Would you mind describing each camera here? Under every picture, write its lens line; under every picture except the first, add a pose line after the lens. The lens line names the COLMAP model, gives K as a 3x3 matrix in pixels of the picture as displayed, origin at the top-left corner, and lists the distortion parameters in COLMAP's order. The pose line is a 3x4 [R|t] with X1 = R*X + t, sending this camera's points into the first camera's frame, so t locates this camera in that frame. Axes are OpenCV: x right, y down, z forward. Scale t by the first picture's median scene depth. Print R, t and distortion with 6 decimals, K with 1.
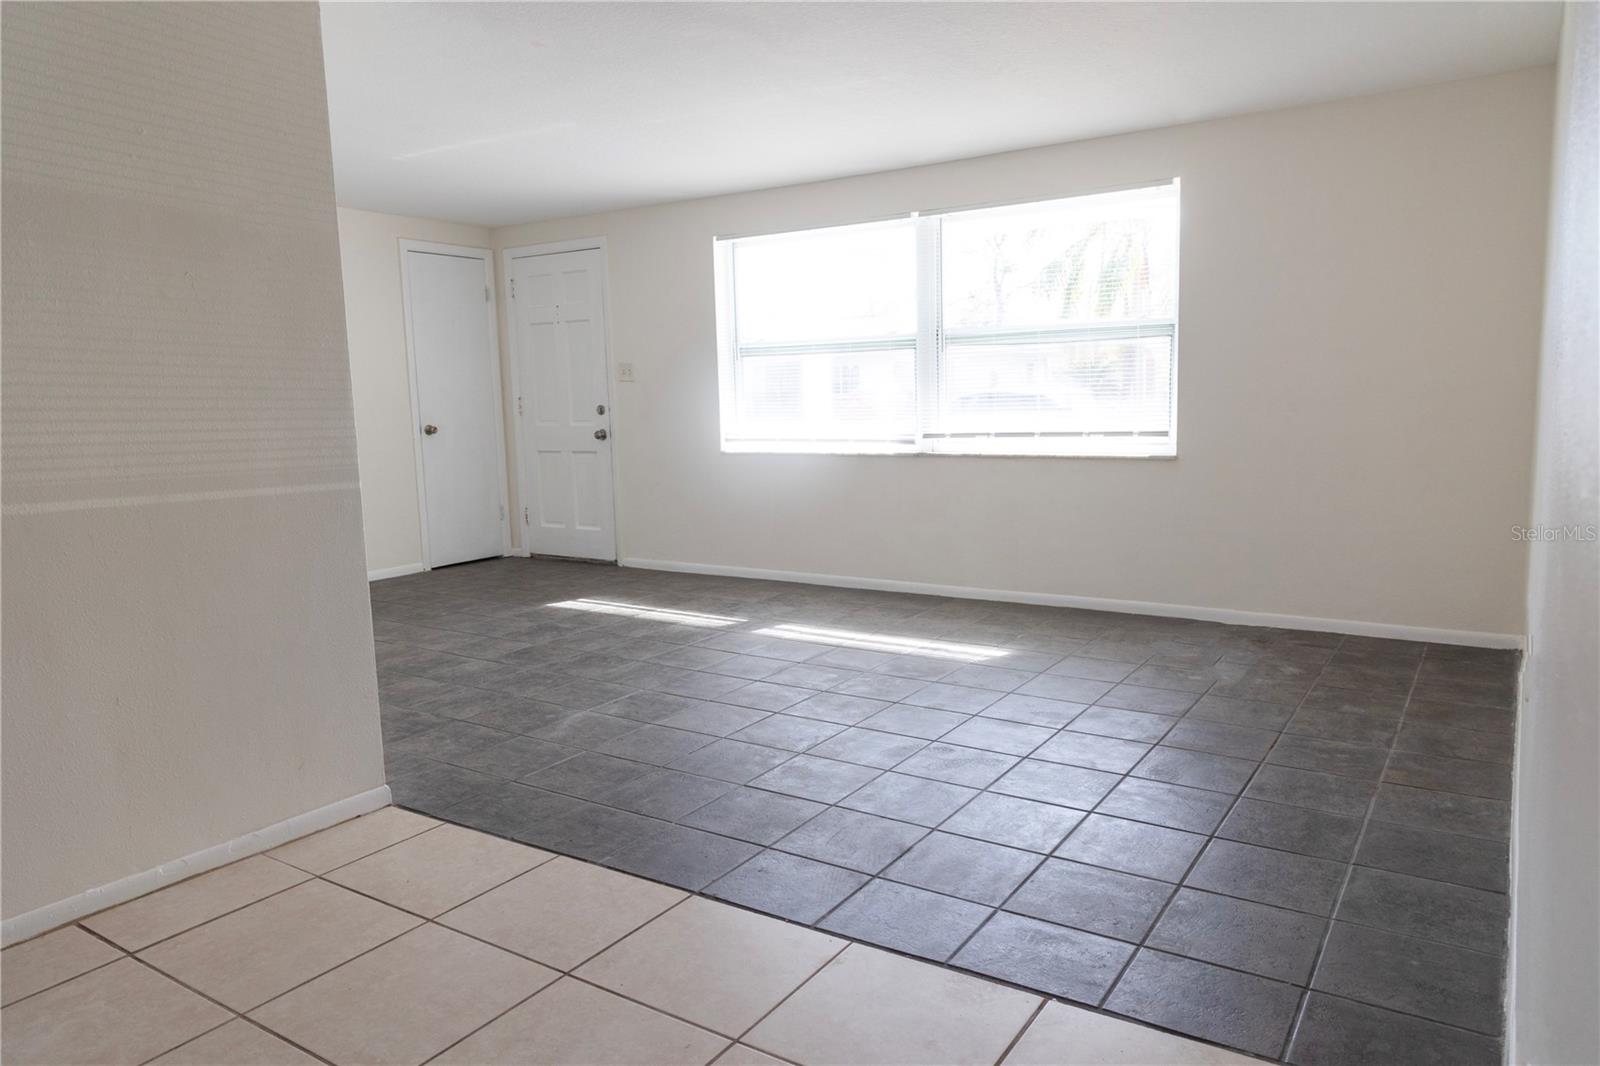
lens RADIAL K [[1058.1, 0, 803.8], [0, 1058.1, 526.4], [0, 0, 1]] dist [-0.001866, -0.007627]
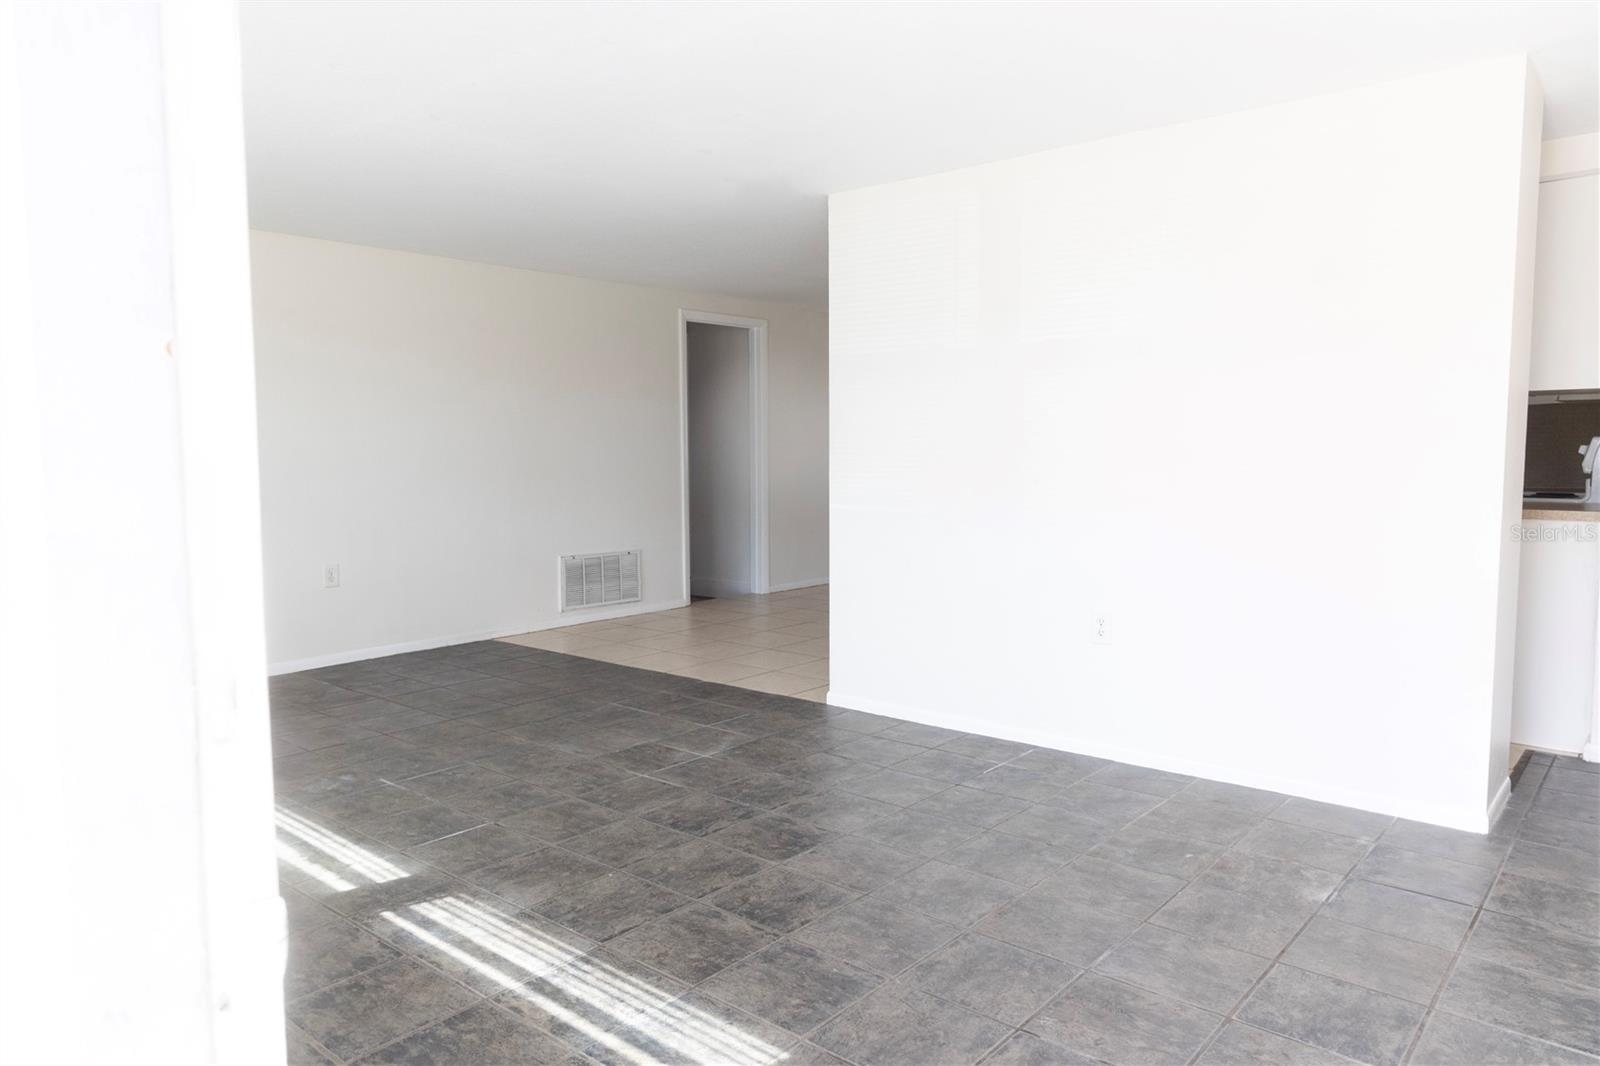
lens RADIAL K [[1058.1, 0, 802.7], [0, 1058.1, 531.3], [0, 0, 1]] dist [-0.001866, -0.007627]
pose [[-0.991412, 0.020774, 0.129117, -0.453582], [0.047037, 0.977874, 0.203840, -0.262176], [-0.122026, 0.208163, -0.970453, 2.013113]]
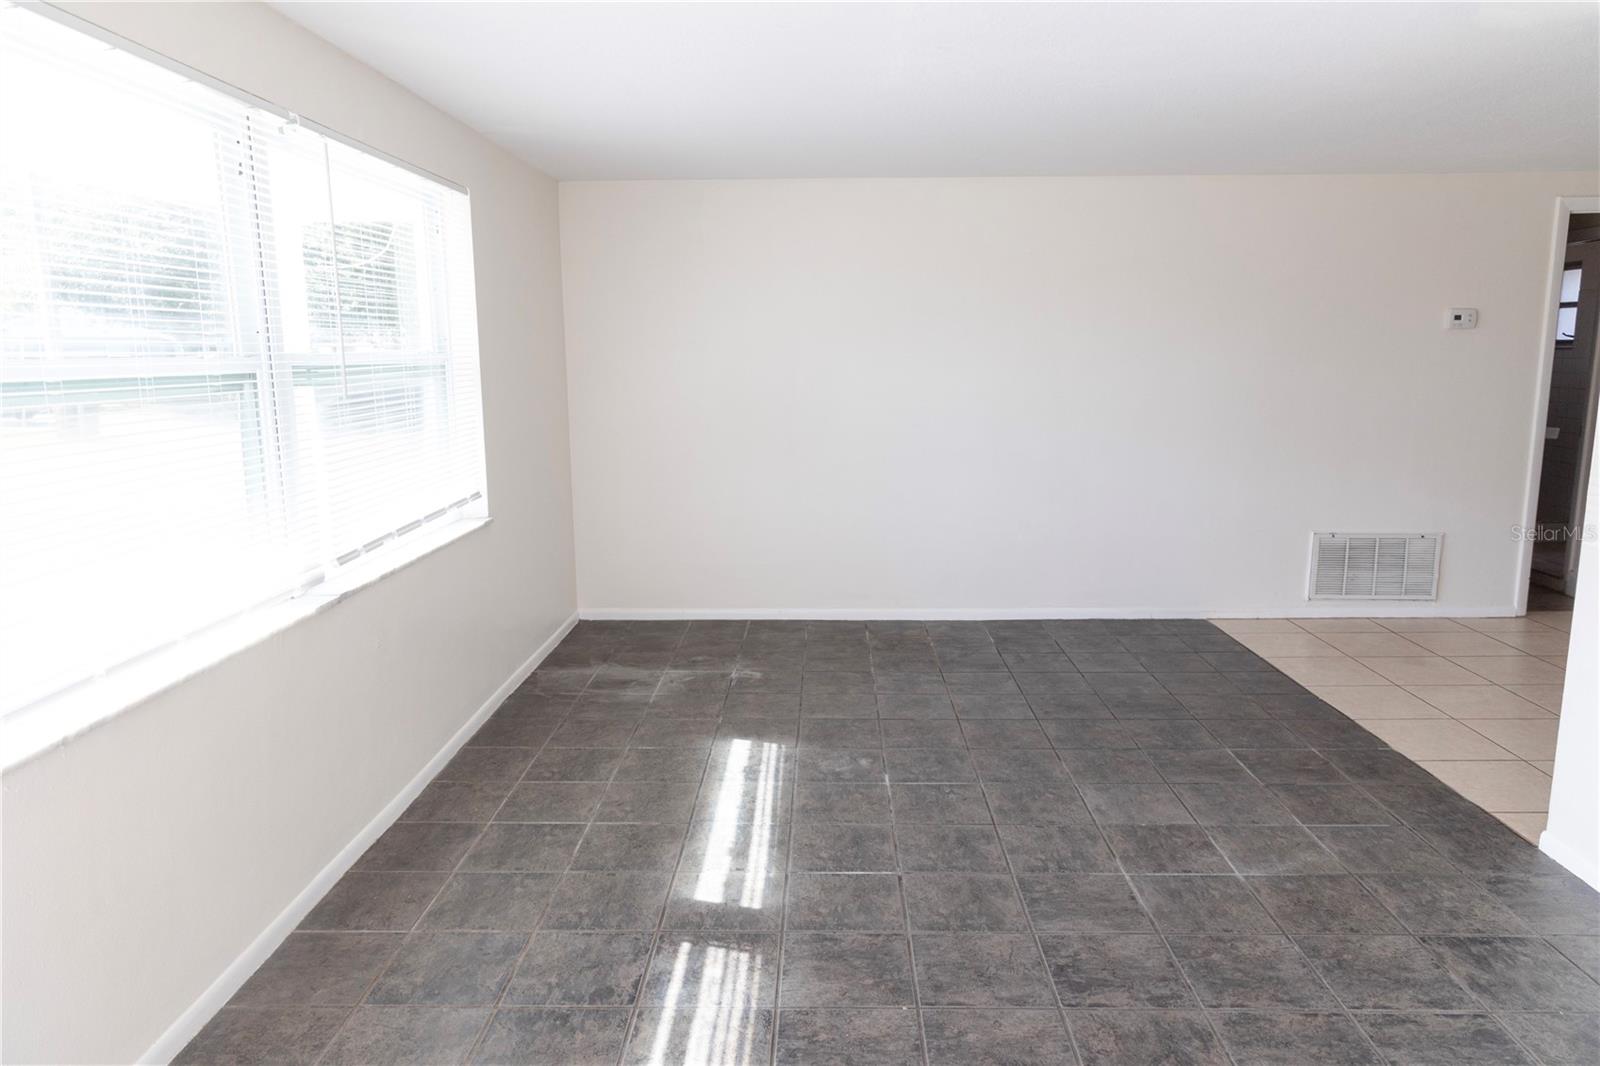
lens RADIAL K [[1058.1, 0, 807.7], [0, 1058.1, 530.3], [0, 0, 1]] dist [-0.001866, -0.007627]
pose [[-0.529793, -0.112734, 0.840601, -0.668322], [0.130067, 0.968603, 0.211876, -0.273514], [-0.838094, 0.221585, -0.498496, 1.621049]]
